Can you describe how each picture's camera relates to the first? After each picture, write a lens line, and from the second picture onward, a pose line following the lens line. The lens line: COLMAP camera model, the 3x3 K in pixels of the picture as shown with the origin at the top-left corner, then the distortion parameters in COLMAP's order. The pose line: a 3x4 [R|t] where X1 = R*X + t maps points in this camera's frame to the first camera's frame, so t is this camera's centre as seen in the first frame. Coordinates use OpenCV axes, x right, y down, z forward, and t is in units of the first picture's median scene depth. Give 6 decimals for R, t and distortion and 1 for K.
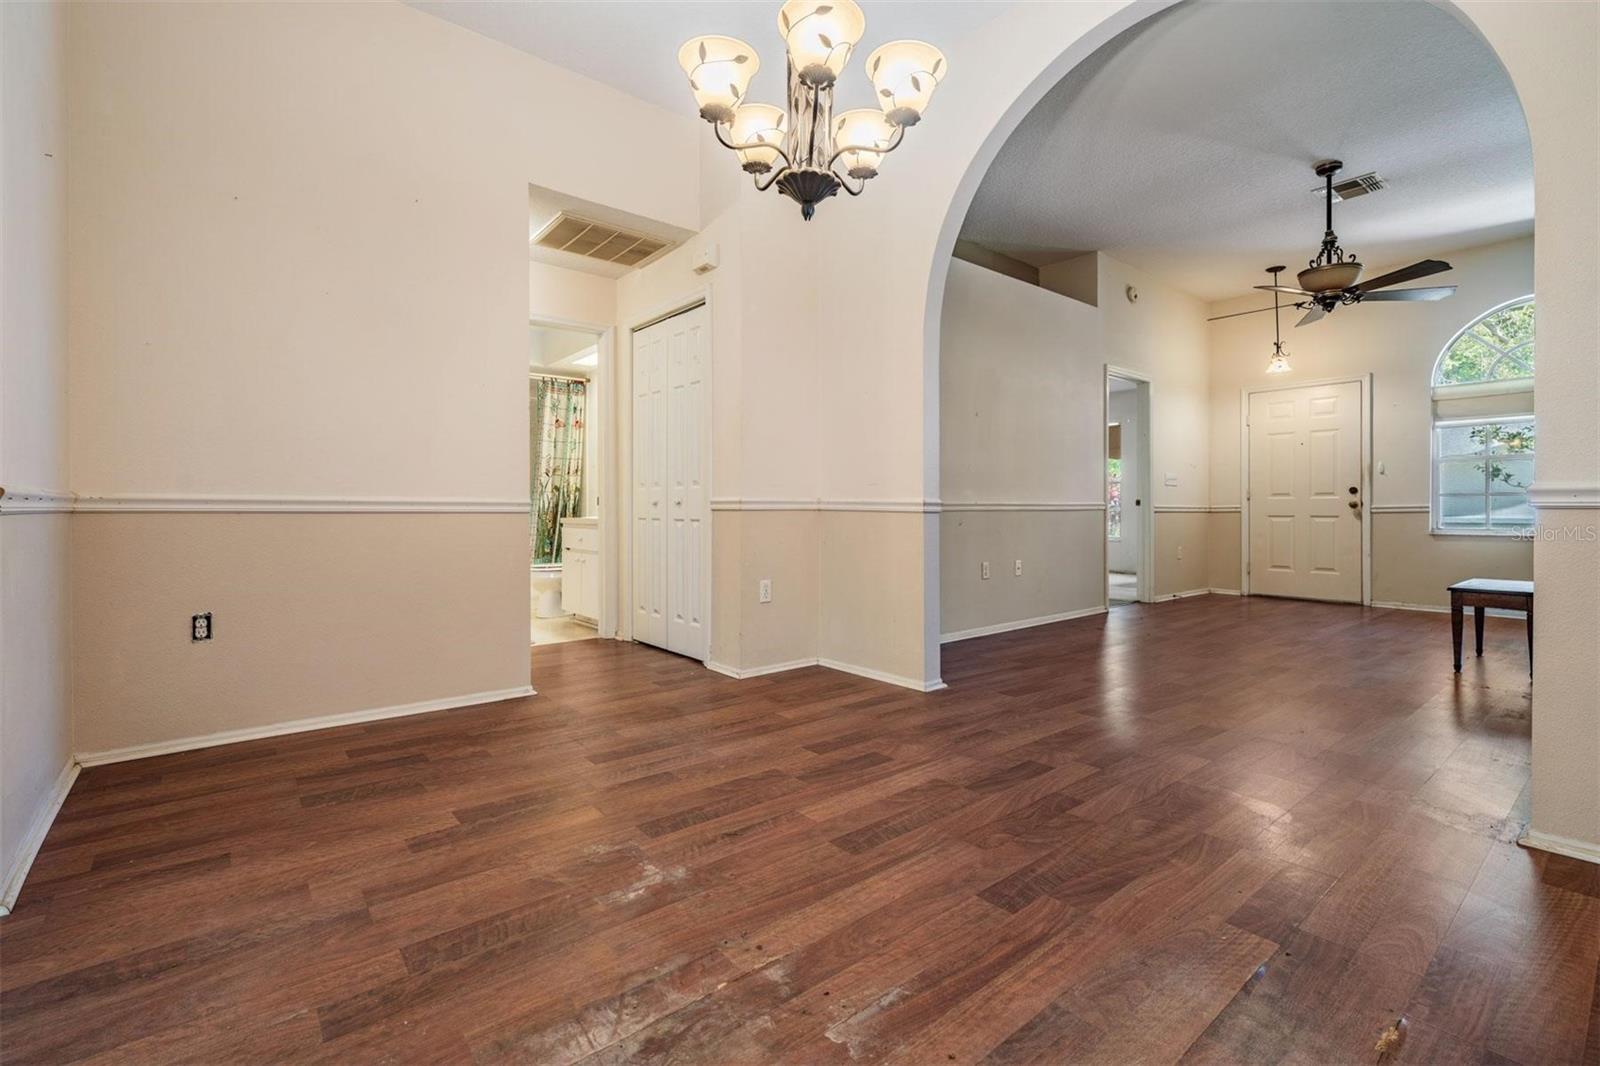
lens RADIAL K [[712.2, 0, 802.8], [0, 712.2, 514.9], [0, 0, 1]] dist [0.005539, -0.001191]
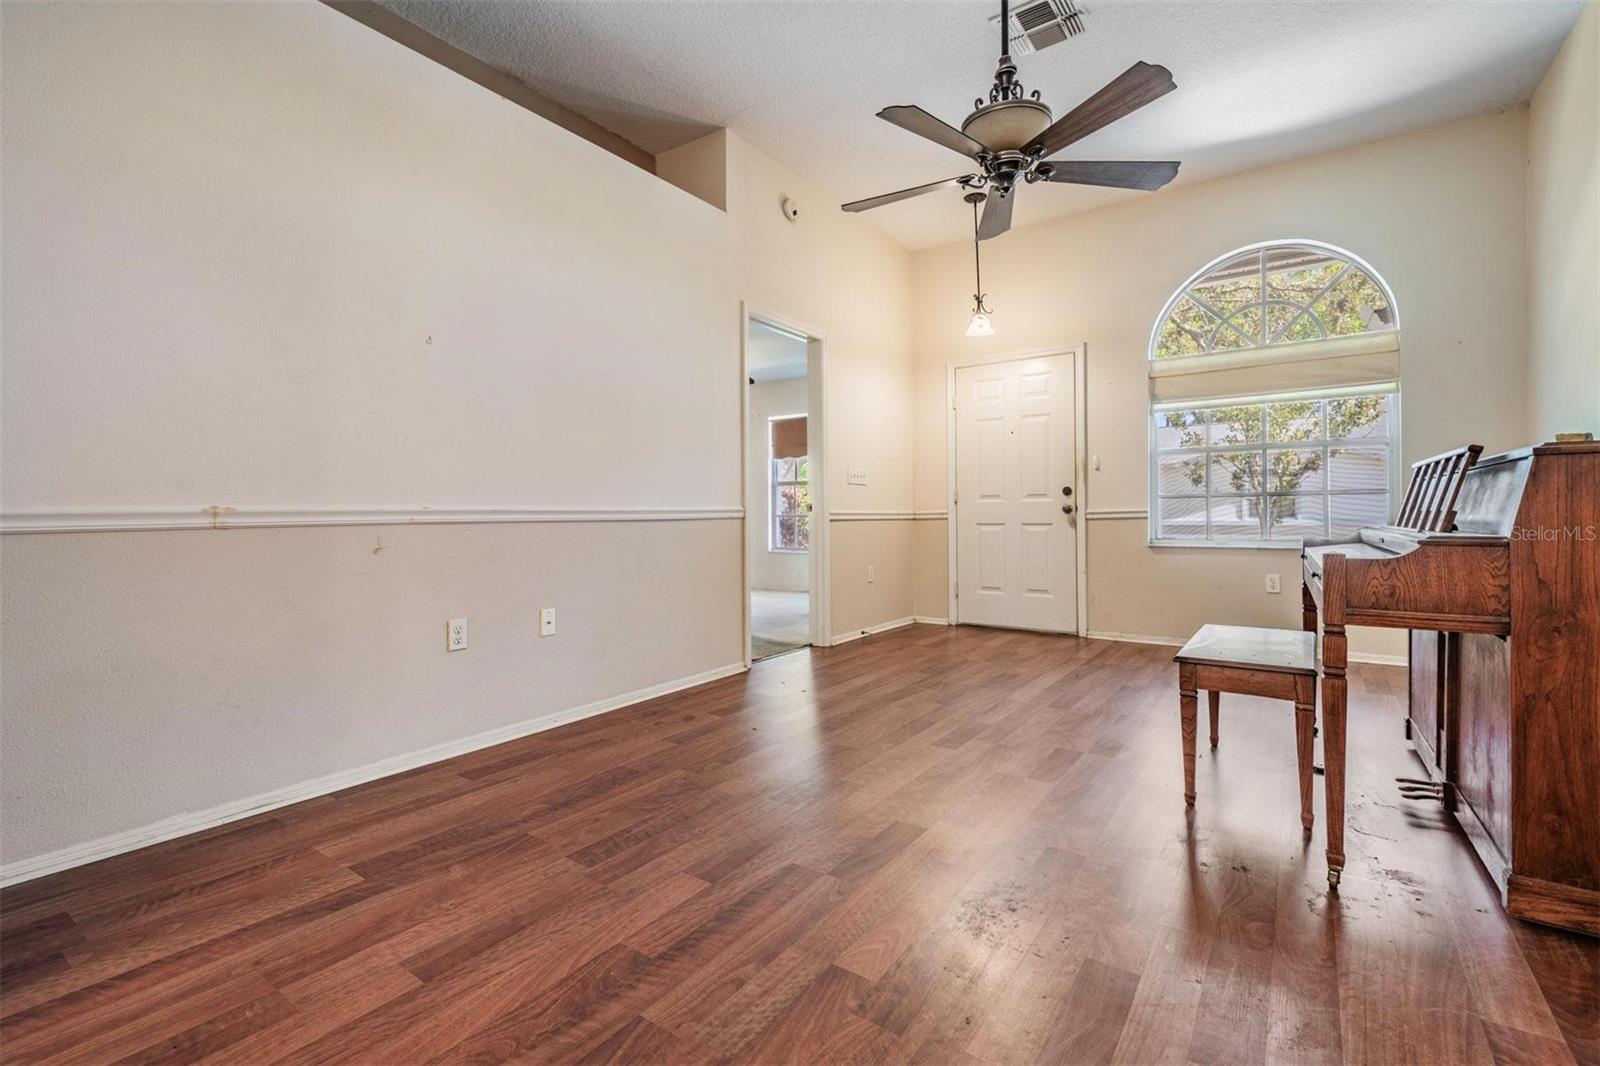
lens RADIAL K [[712.2, 0, 800.9], [0, 712.2, 523.6], [0, 0, 1]] dist [0.005539, -0.001191]
pose [[0.964968, -0.009784, 0.262185, 0.601542], [0.009210, 0.999952, 0.003416, -0.008026], [-0.262206, -0.000881, 0.965011, 0.681559]]
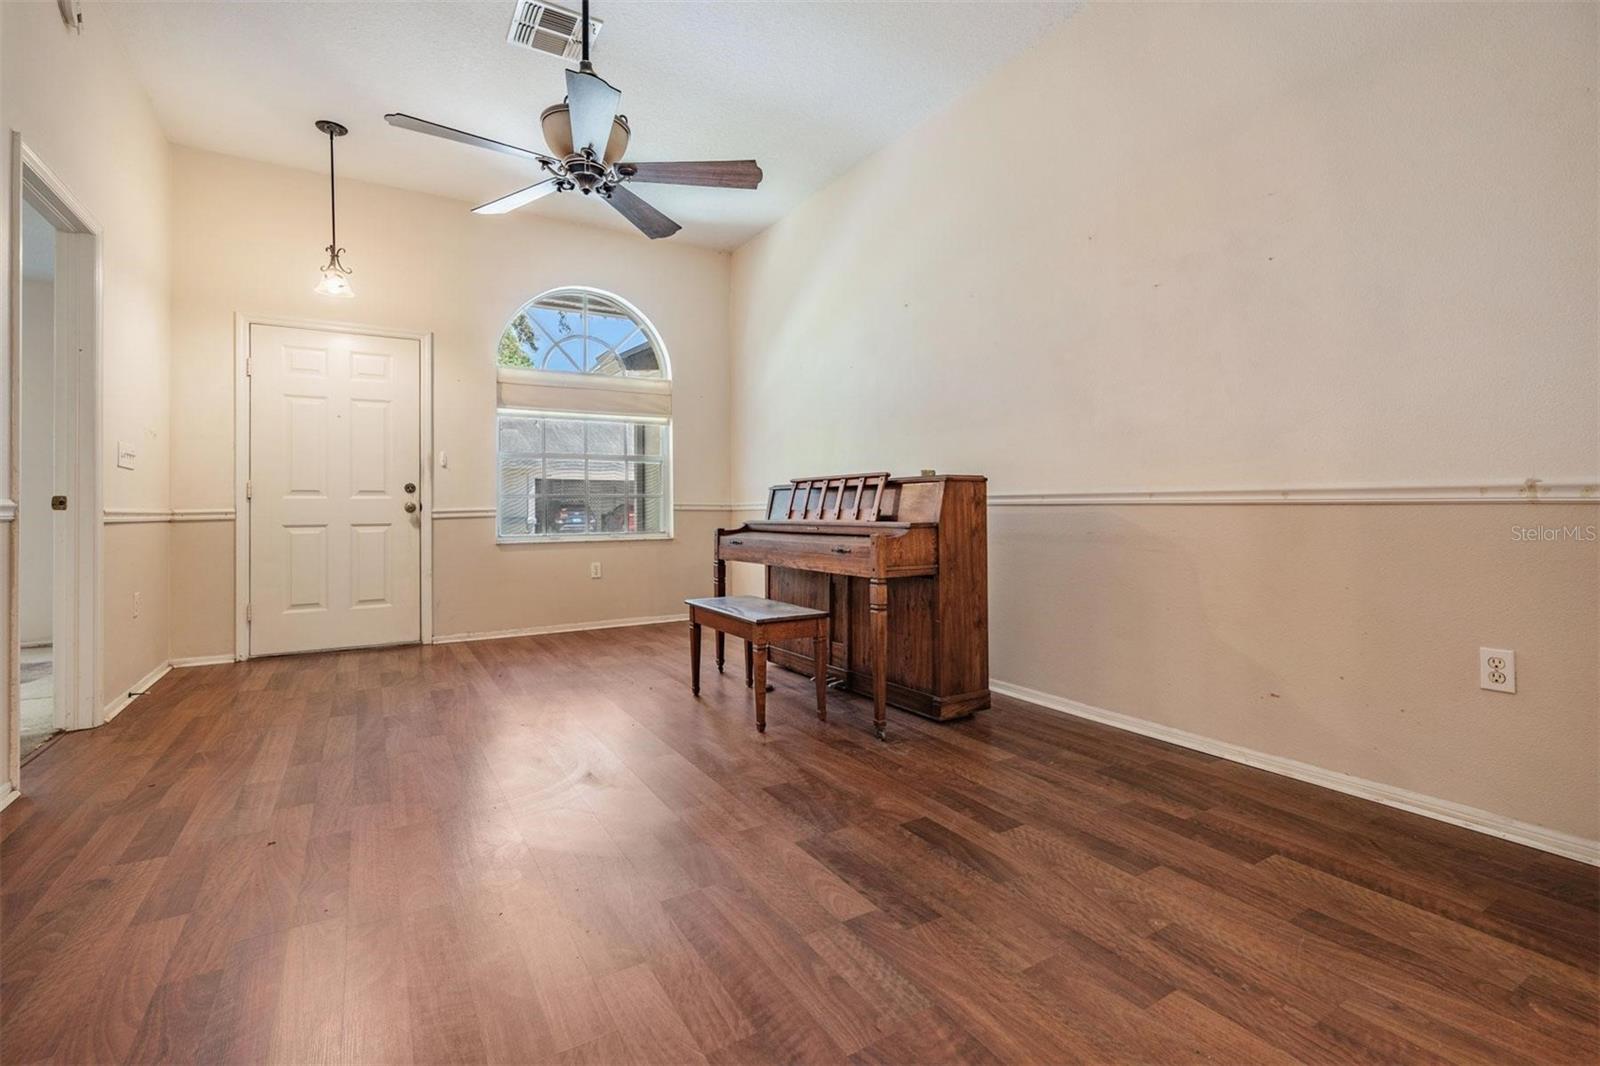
lens RADIAL K [[712.2, 0, 804.3], [0, 712.2, 511.2], [0, 0, 1]] dist [0.005539, -0.001191]
pose [[0.149819, -0.004244, 0.988704, 0.000392], [0.016075, 0.999869, 0.001856, -0.015545], [-0.988583, 0.015615, 0.149868, 1.323307]]
